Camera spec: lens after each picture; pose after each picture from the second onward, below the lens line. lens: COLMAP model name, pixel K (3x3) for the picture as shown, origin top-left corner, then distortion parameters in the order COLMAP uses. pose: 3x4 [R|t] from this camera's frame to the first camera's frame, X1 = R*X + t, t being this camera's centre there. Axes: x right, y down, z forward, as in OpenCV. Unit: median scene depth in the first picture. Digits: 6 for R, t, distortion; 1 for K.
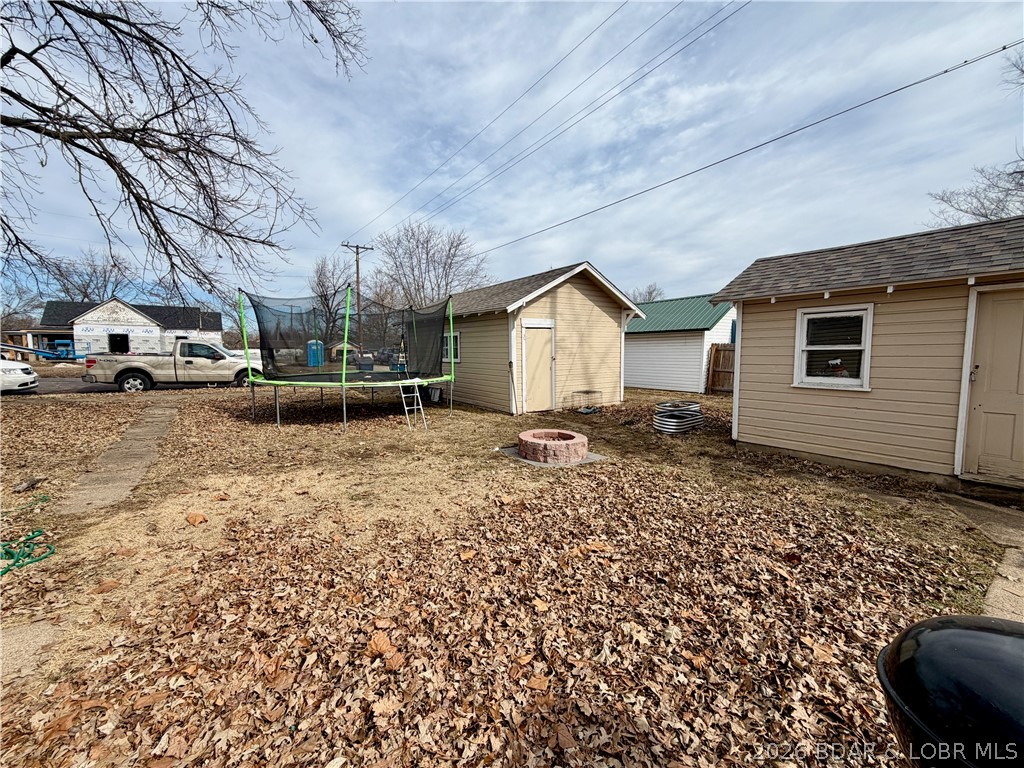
lens RADIAL K [[408.1, 0, 510.8], [0, 408.1, 384.4], [0, 0, 1]] dist [0.000312, 0.000022]
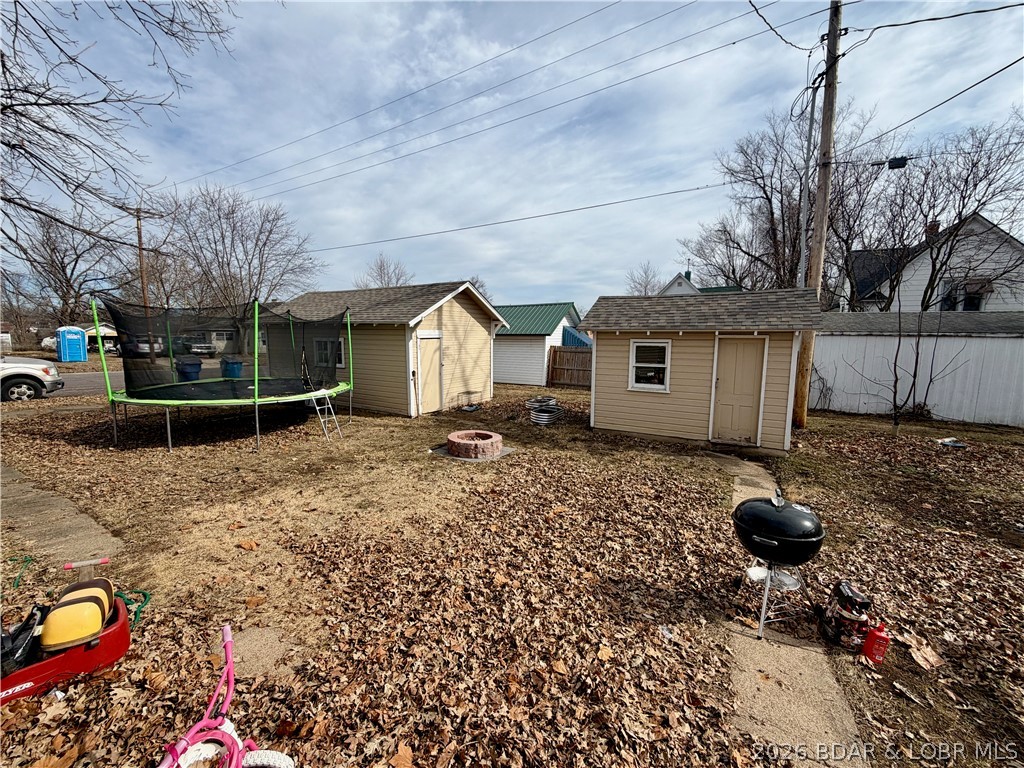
lens RADIAL K [[408.1, 0, 510.7], [0, 408.1, 385.8], [0, 0, 1]] dist [0.000312, 0.000022]
pose [[0.907918, -0.037952, 0.417427, -0.382400], [0.021150, 0.998772, 0.044806, -0.100224], [-0.418615, -0.031852, 0.907605, -0.217955]]
